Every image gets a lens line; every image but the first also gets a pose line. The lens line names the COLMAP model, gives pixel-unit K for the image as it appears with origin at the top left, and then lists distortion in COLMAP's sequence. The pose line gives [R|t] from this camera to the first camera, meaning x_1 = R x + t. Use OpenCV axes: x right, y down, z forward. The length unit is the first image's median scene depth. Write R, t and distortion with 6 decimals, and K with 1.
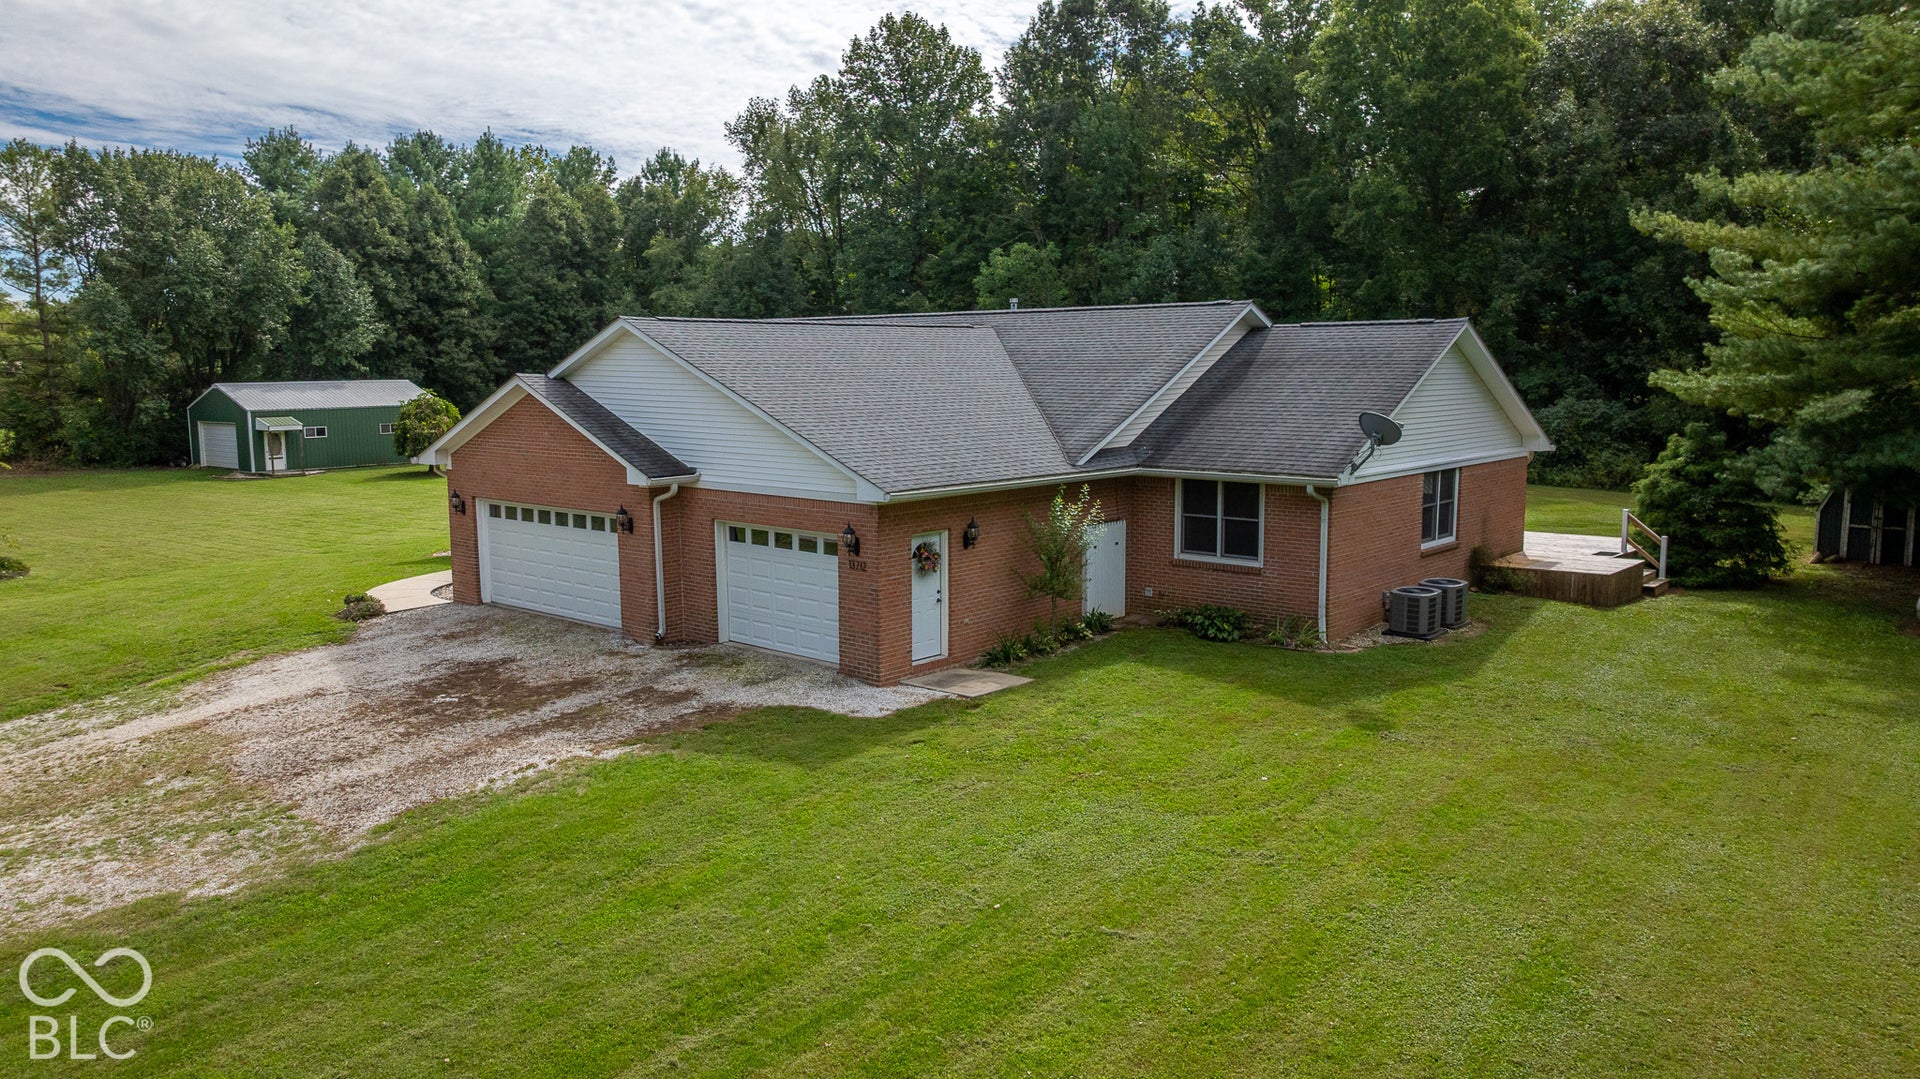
lens RADIAL K [[1335.3, 0, 960.0], [0, 1335.3, 539.5], [0, 0, 1]] dist [-0.014352, -0.001841]
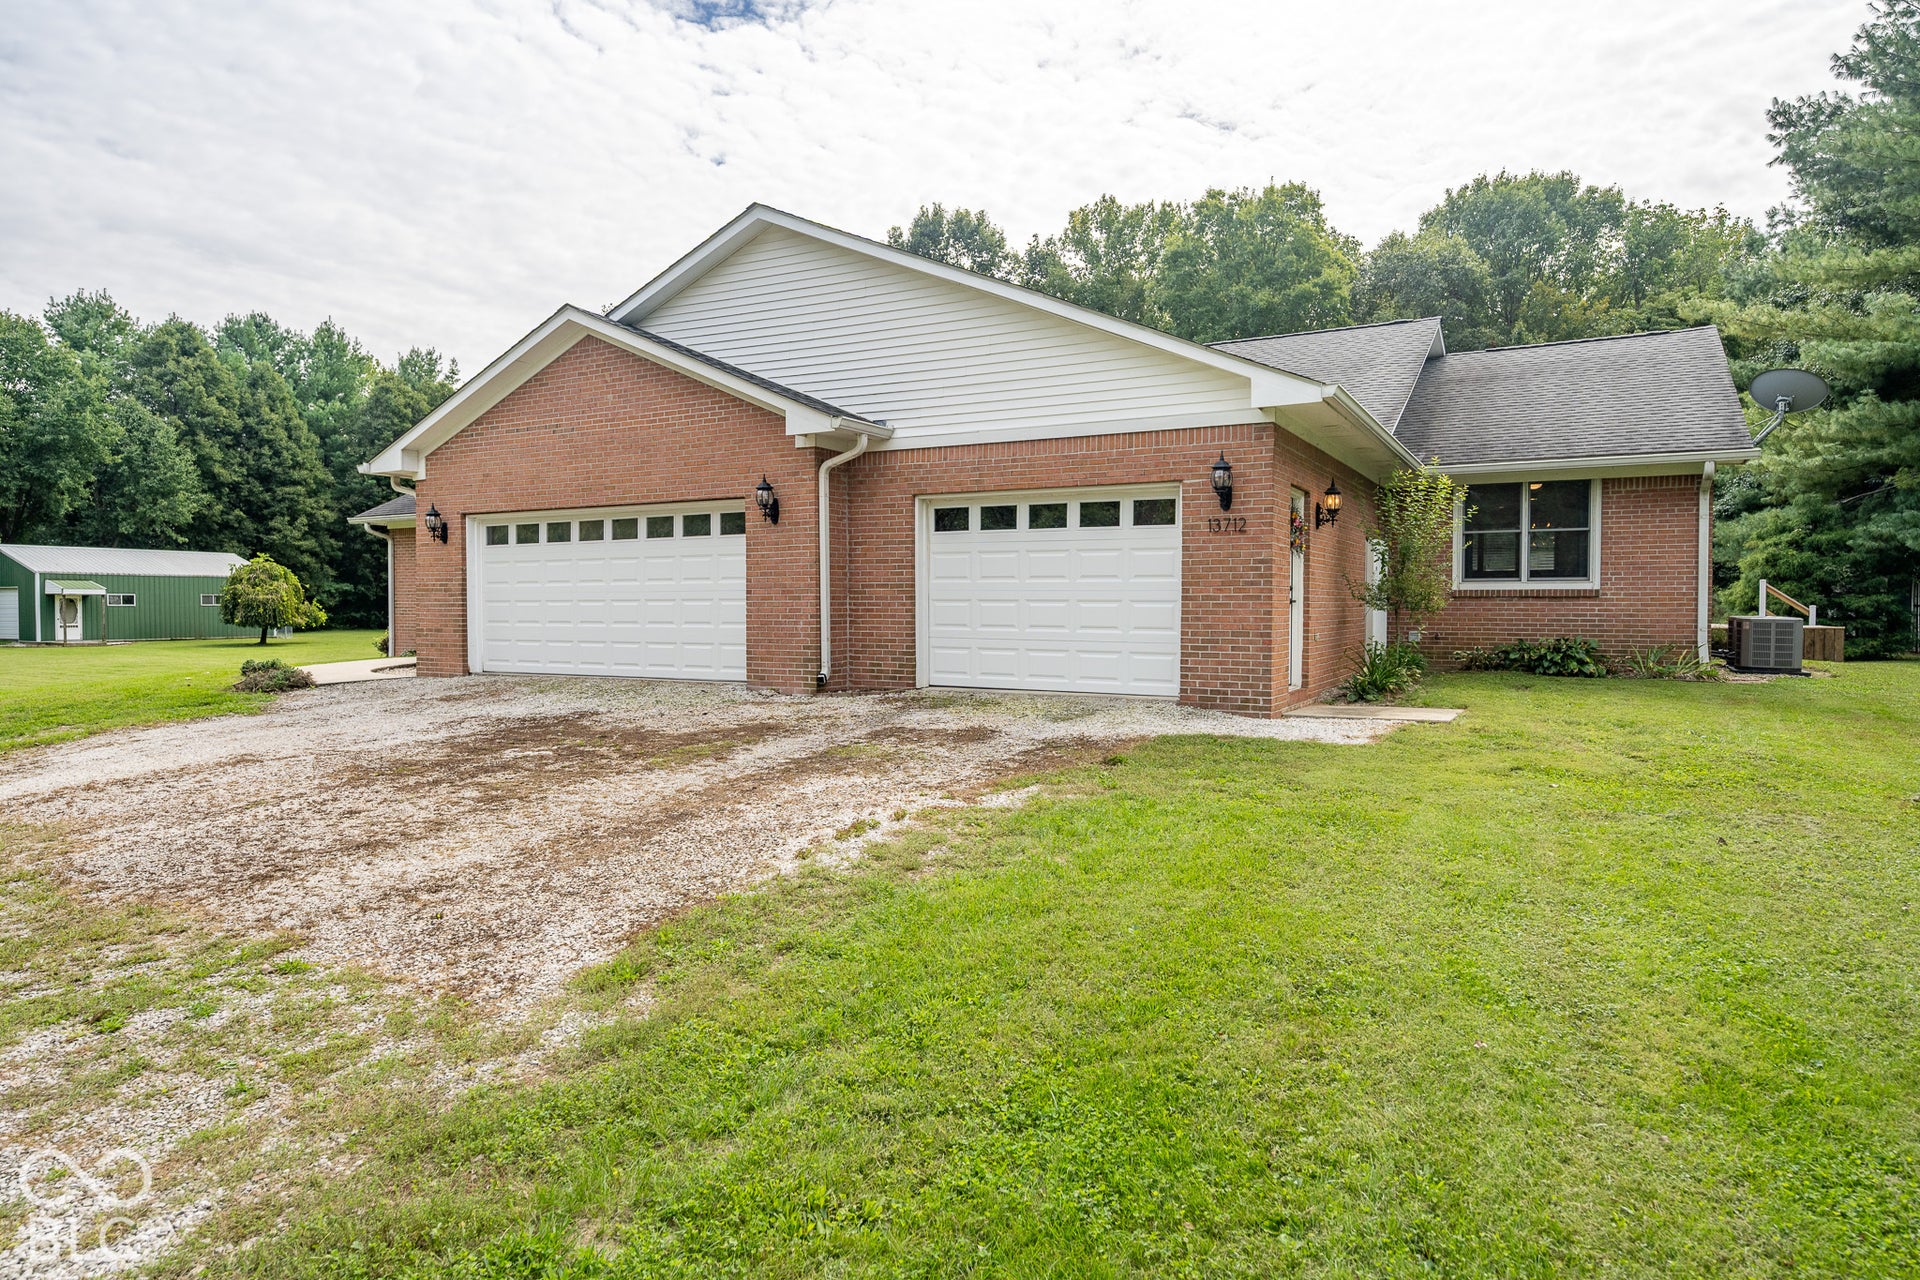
lens RADIAL K [[1096.4, 0, 960.0], [0, 1096.4, 640.0], [0, 0, 1]] dist [0.002131, 0.000864]
pose [[0.975966, 0.001603, 0.217919, -0.090905], [0.021271, 0.994497, -0.102579, 0.035947], [-0.216885, 0.104749, 0.970561, 0.154650]]
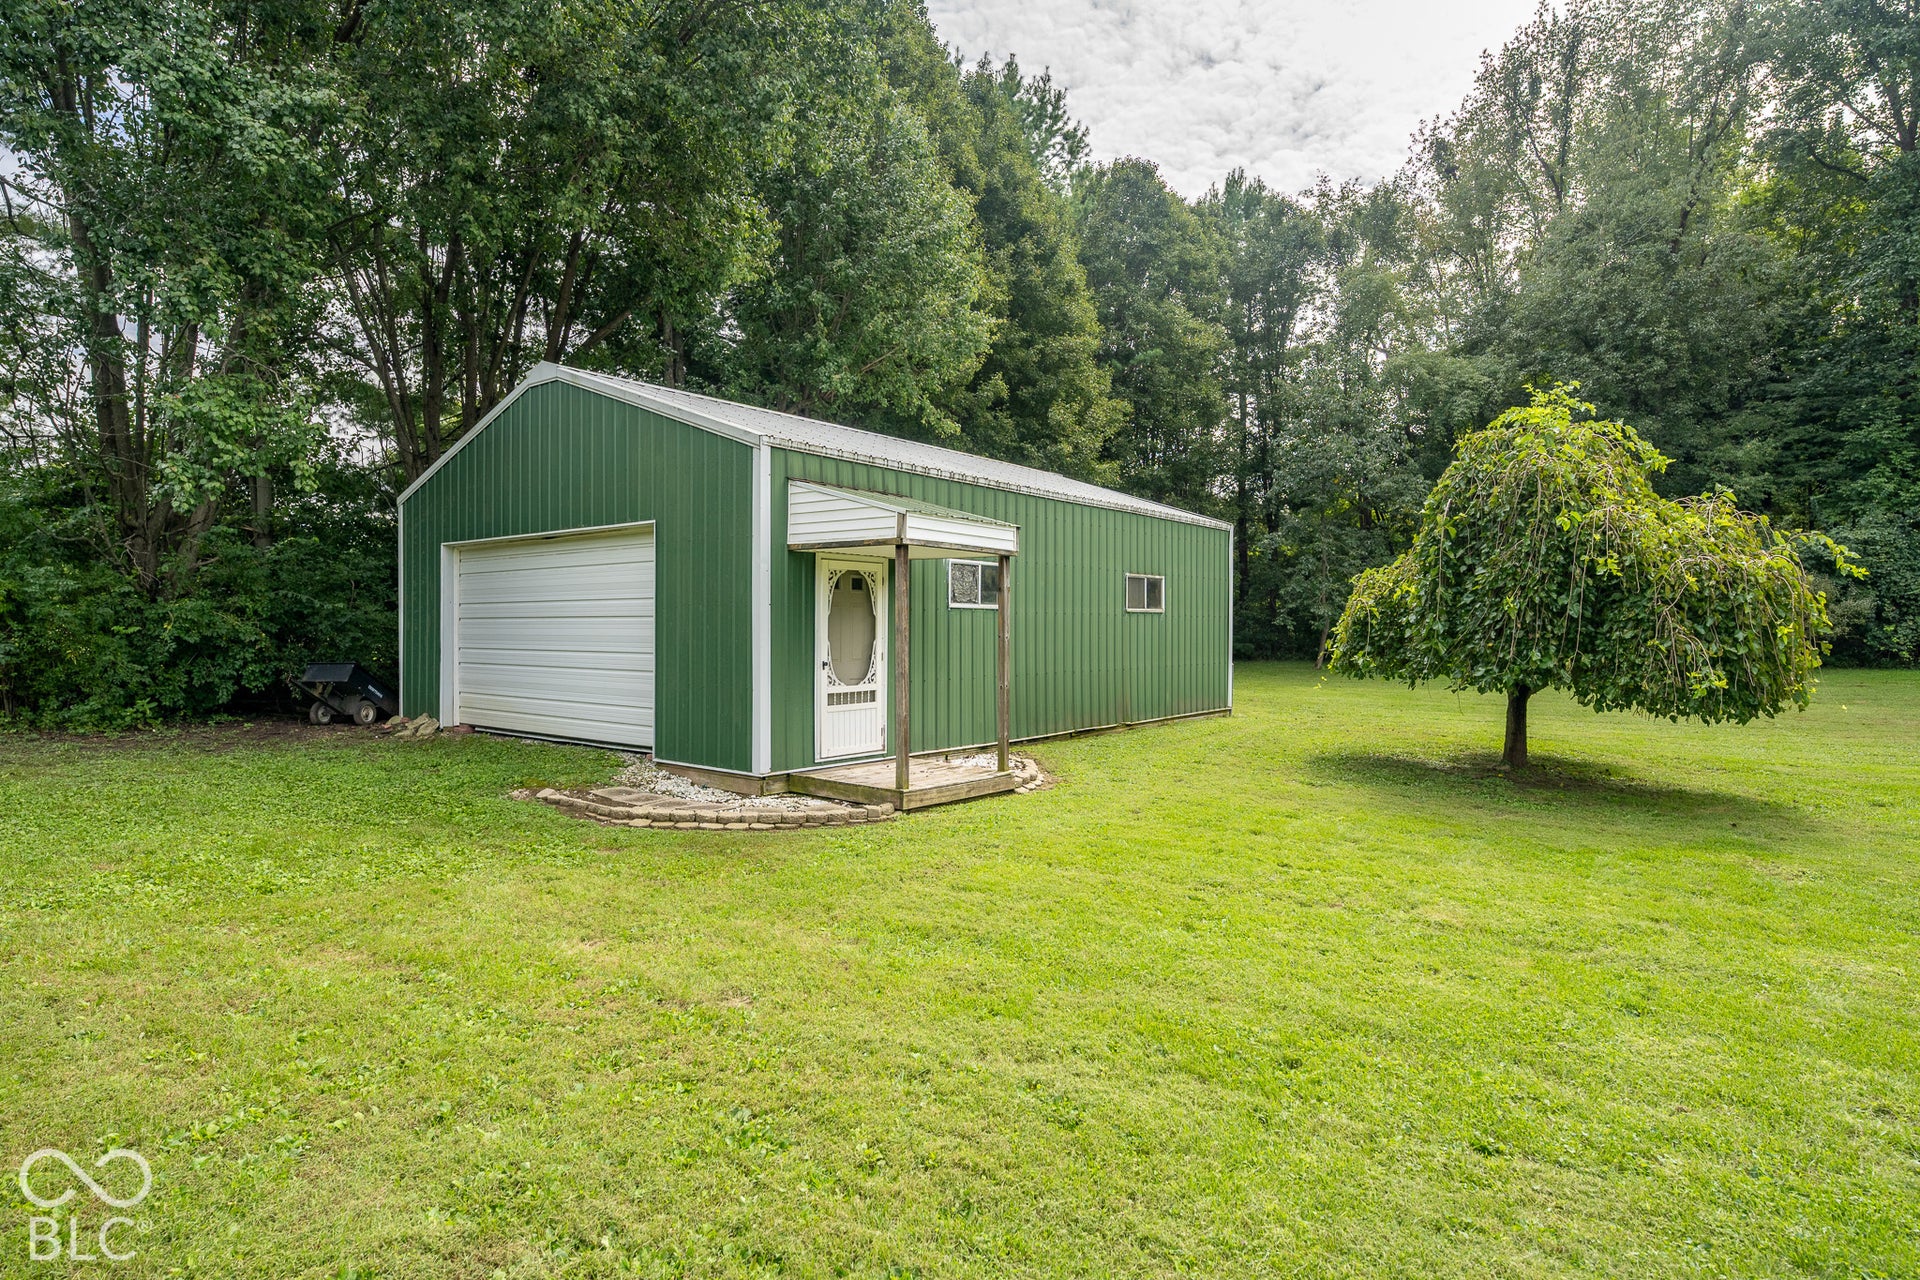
lens RADIAL K [[990.5, 0, 960.0], [0, 990.5, 640.0], [0, 0, 1]] dist [0.000291, 0.000105]
pose [[0.999511, 0.011727, 0.028986, -0.499676], [-0.008072, 0.992361, -0.123107, -0.051215], [-0.030208, 0.122812, 0.991970, 0.845269]]
